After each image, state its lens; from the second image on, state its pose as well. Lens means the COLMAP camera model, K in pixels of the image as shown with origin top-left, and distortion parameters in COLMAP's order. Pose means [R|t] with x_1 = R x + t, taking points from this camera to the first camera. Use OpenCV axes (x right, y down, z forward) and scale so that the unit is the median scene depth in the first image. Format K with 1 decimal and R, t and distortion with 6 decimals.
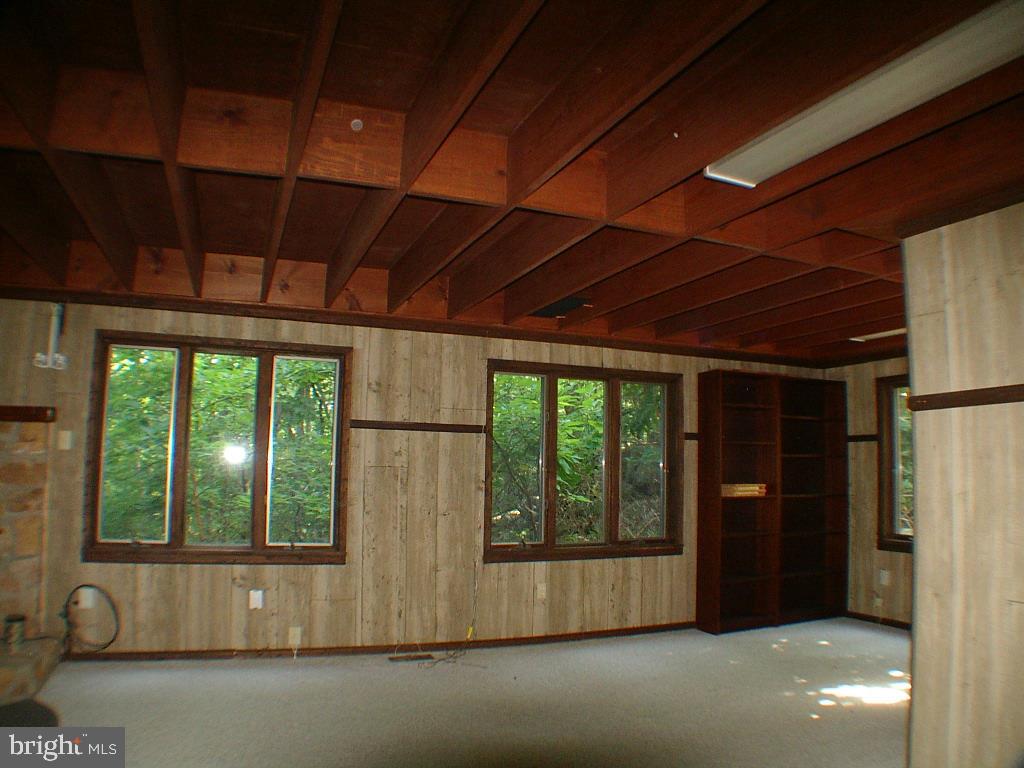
lens RADIAL K [[734.8, 0, 512.0], [0, 734.8, 384.0], [0, 0, 1]] dist [-0.216486, 0.091934]
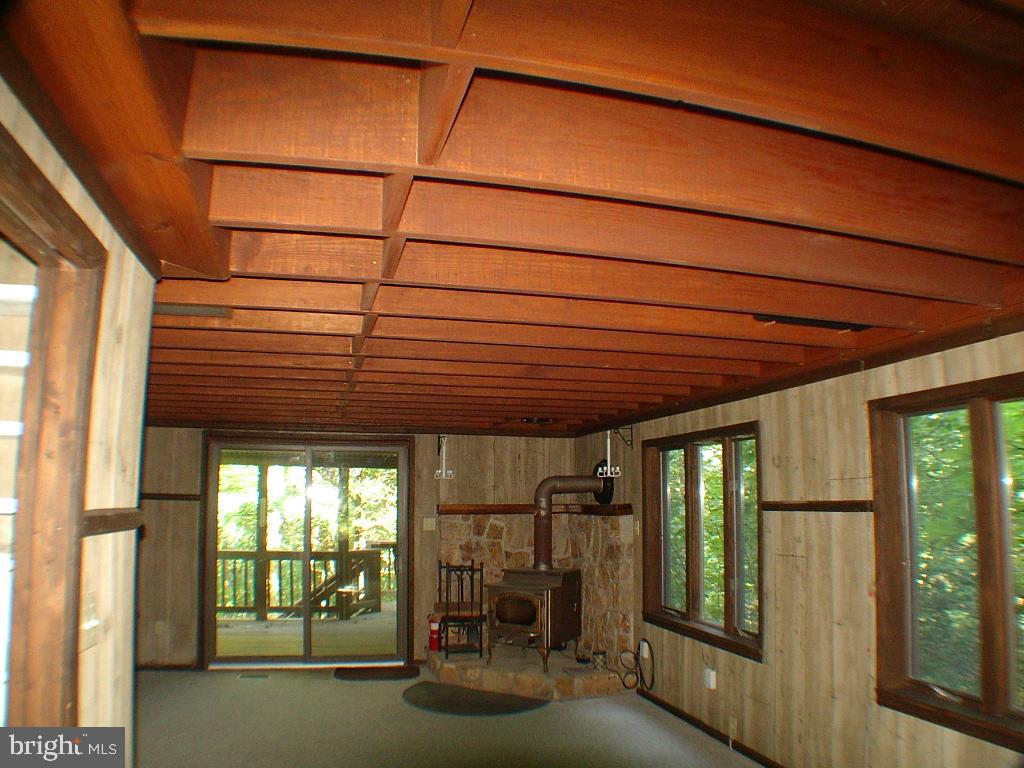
lens RADIAL K [[746.0, 0, 516.1], [0, 746.0, 372.7], [0, 0, 1]] dist [-0.223148, 0.093645]
pose [[-0.118843, -0.180943, -0.976287, 0.754269], [0.109330, 0.974892, -0.193993, 0.036259], [0.986876, -0.129792, -0.096077, 0.861586]]
